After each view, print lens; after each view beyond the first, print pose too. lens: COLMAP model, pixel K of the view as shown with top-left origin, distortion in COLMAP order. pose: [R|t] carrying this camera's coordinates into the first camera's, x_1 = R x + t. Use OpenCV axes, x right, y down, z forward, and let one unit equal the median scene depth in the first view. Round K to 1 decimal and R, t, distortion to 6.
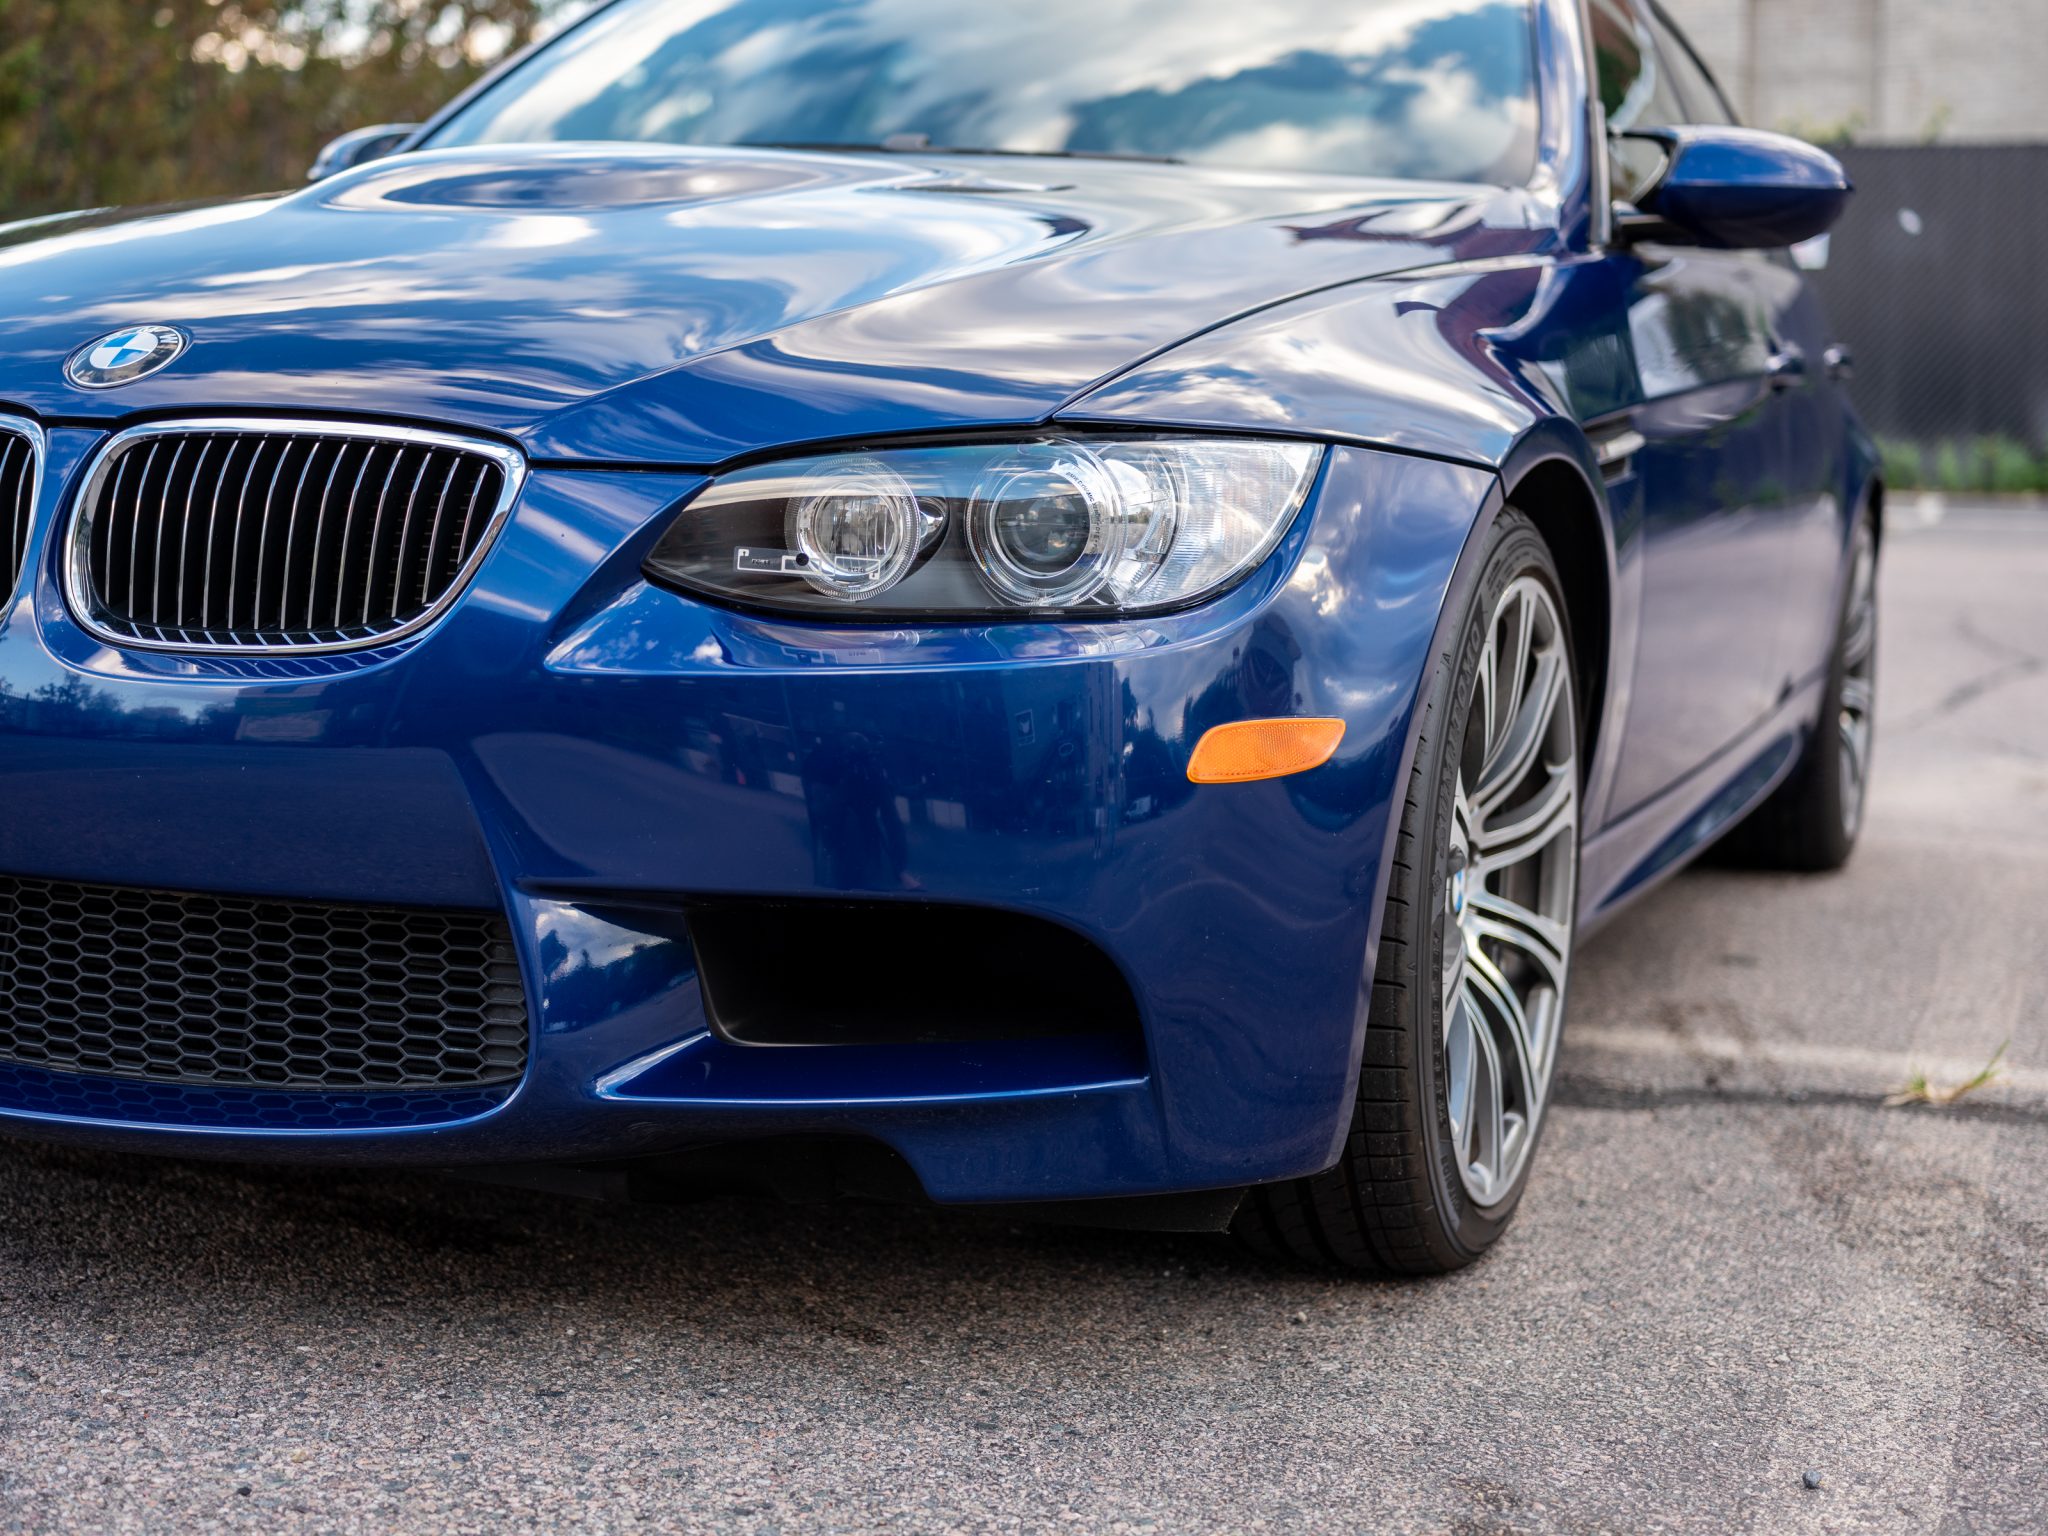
lens RADIAL K [[3286.7, 0, 917.0], [0, 3286.7, 771.9], [0, 0, 1]] dist [0.001127, 0.035922]
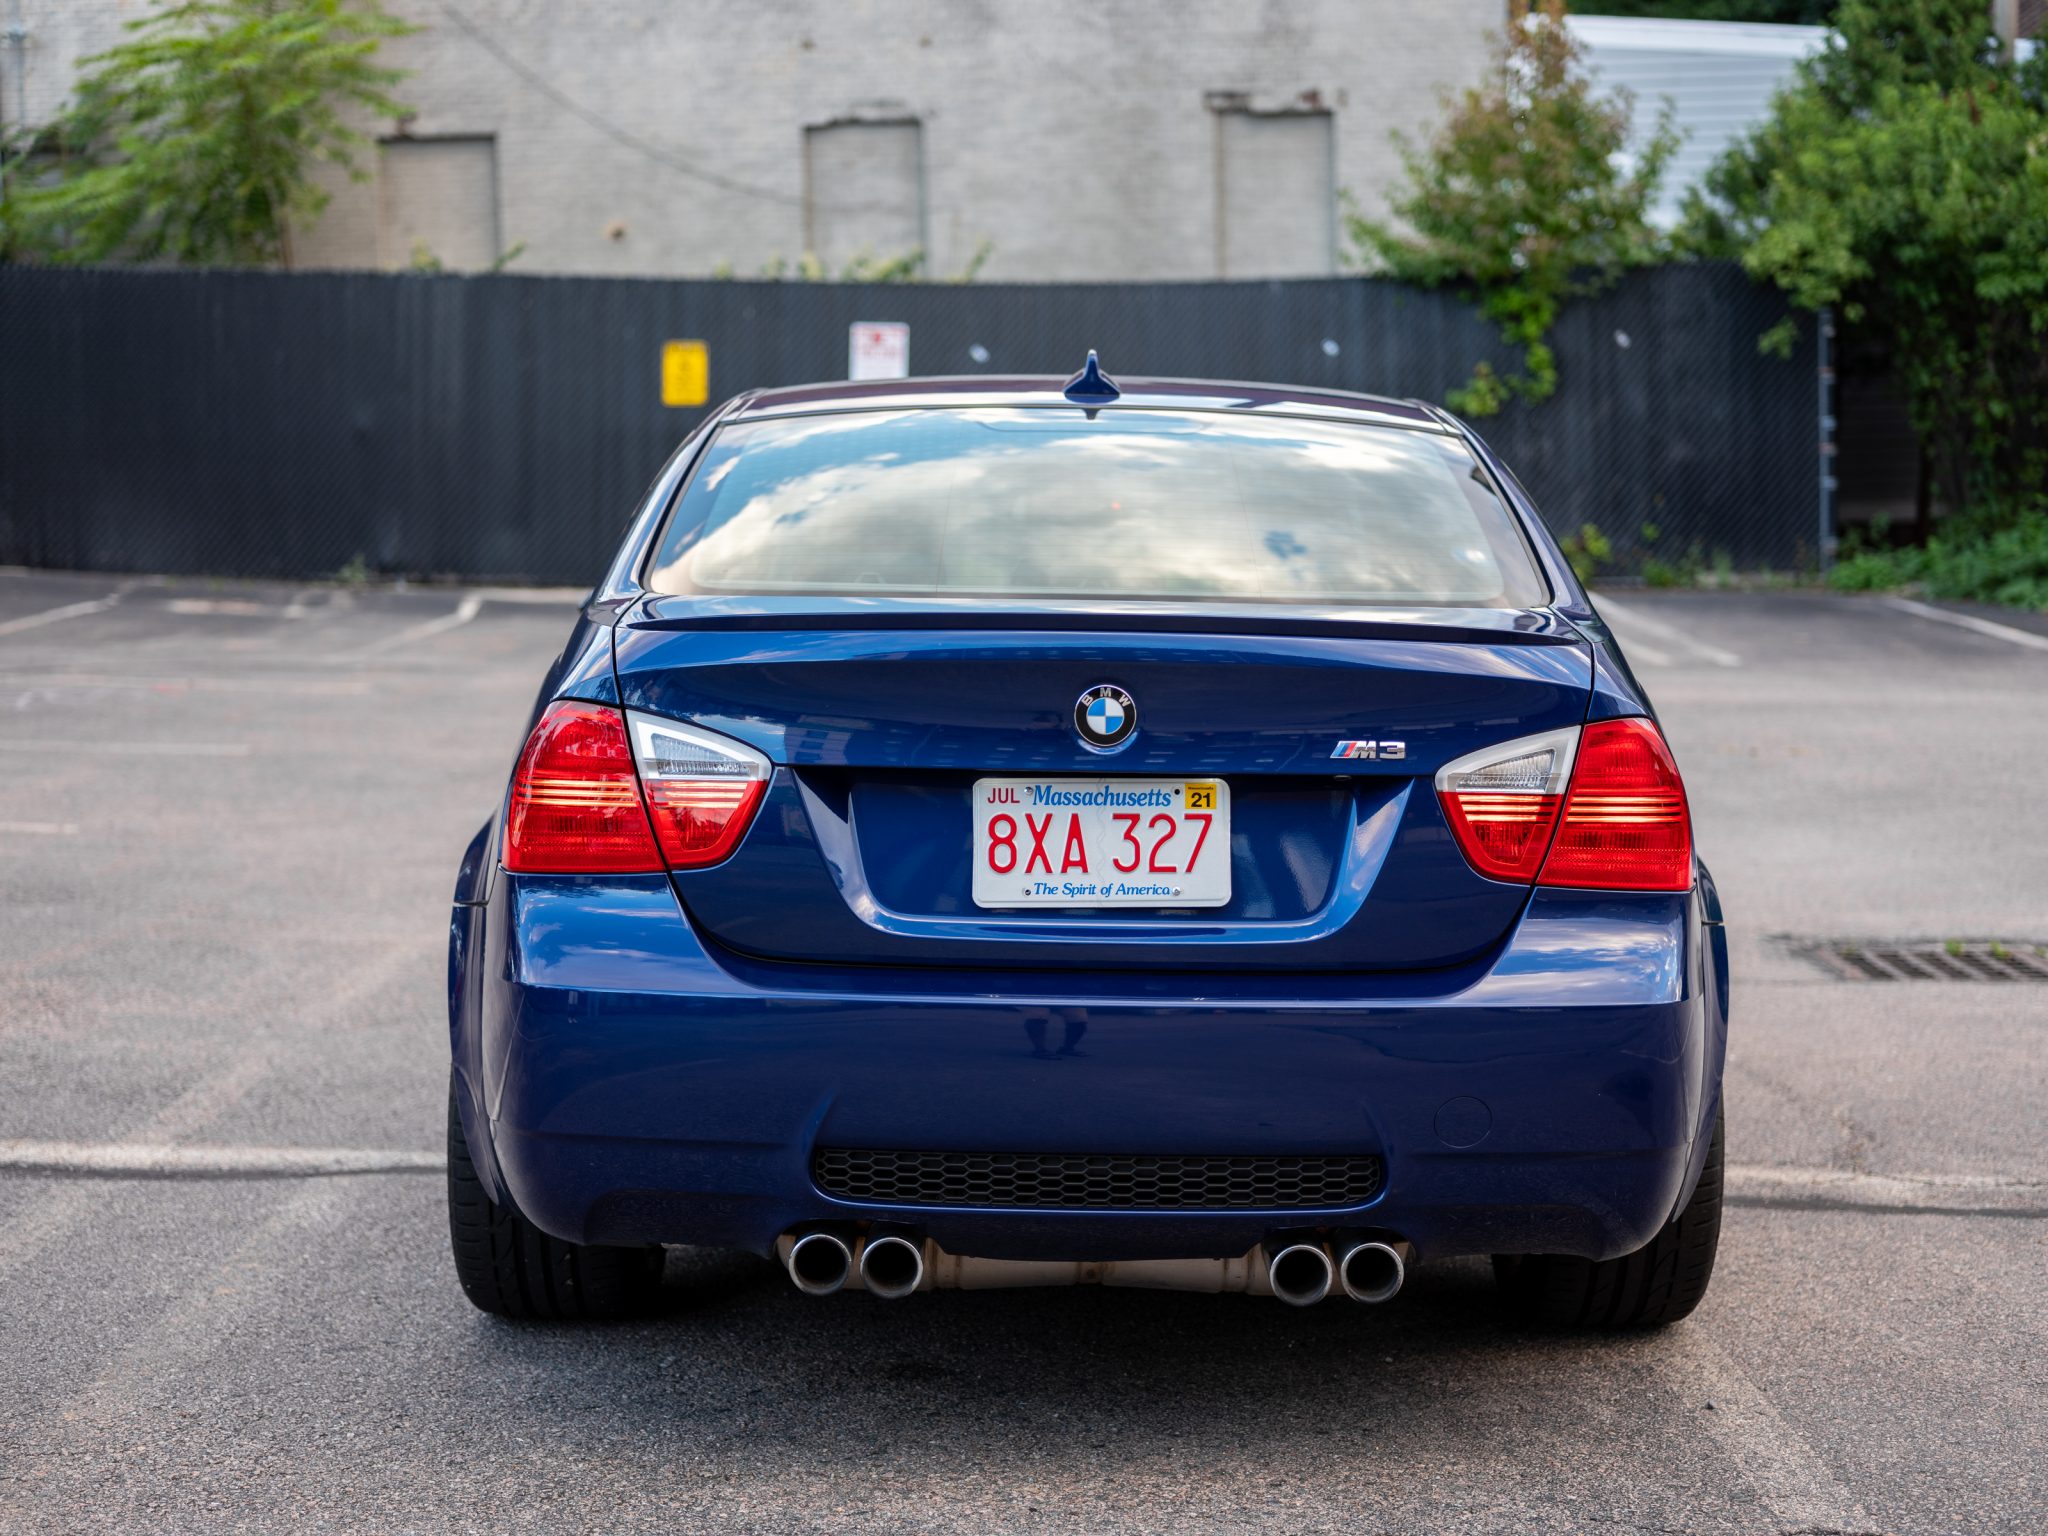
lens RADIAL K [[3558.7, 0, 1064.7], [0, 3558.7, 788.9], [0, 0, 1]] dist [-0.003115, 0.016685]
pose [[0.926347, -0.059864, 0.371883, -0.694836], [0.060291, 0.998126, 0.010490, -0.165478], [-0.371814, 0.012704, 0.928220, -0.702422]]
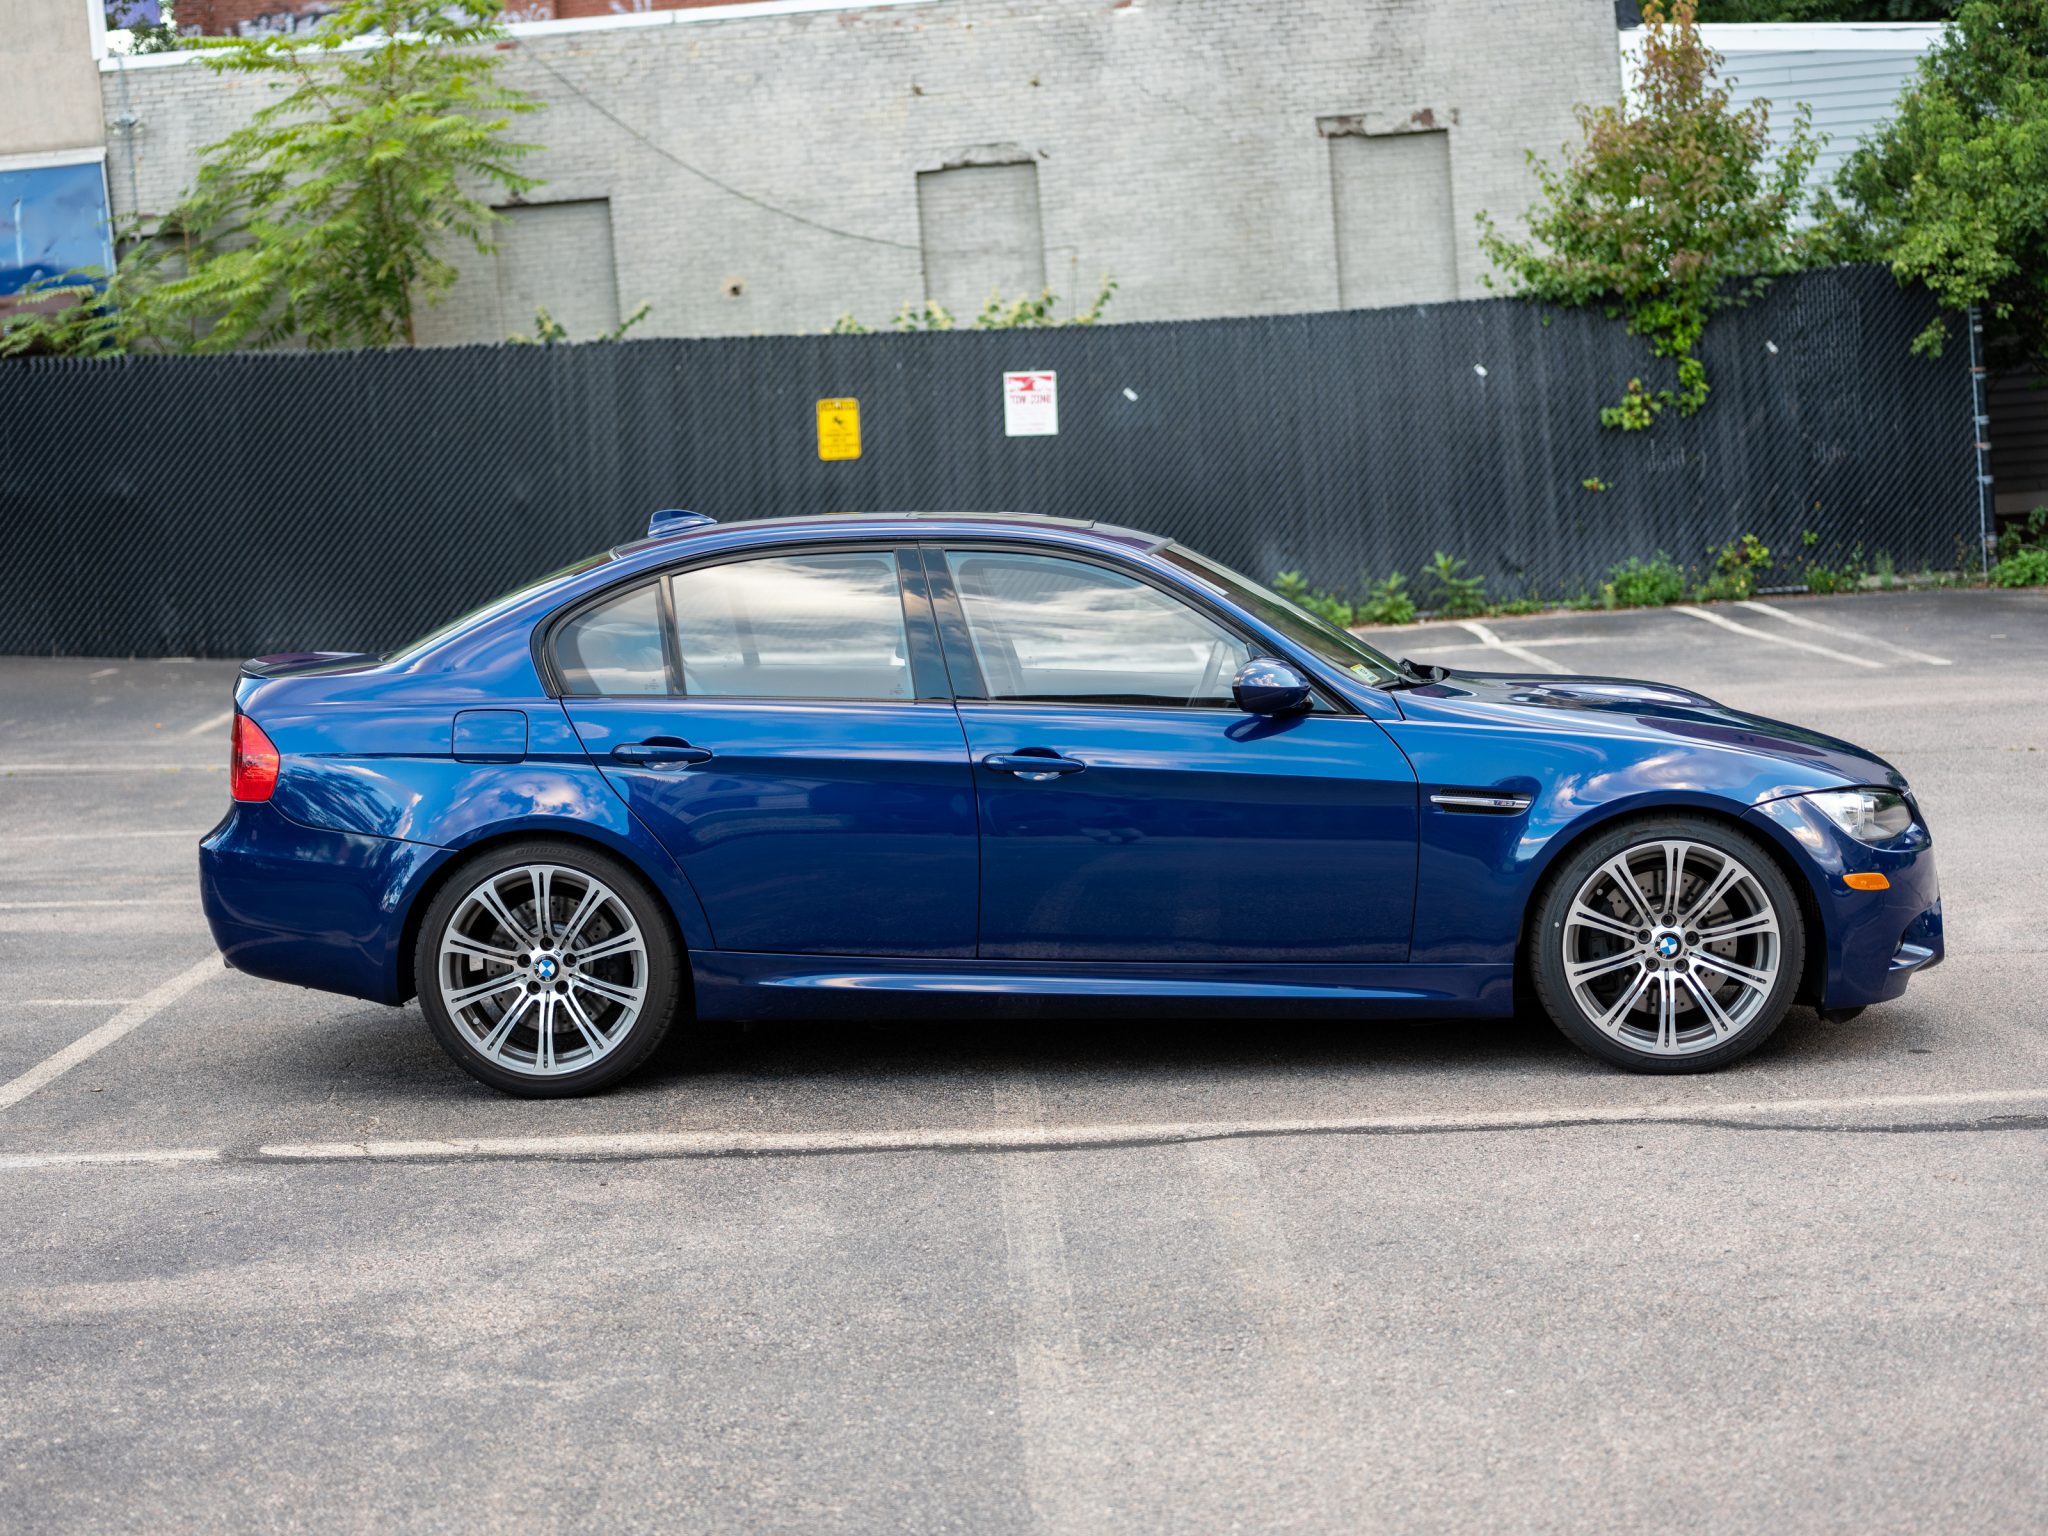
lens RADIAL K [[4085.4, 0, 829.1], [0, 4085.4, 769.9], [0, 0, 1]] dist [-0.001947, -0.038029]
pose [[0.923913, -0.101327, 0.368942, -1.716614], [0.111576, 0.993735, -0.006490, -0.228707], [-0.365973, 0.047161, 0.929430, -1.348321]]
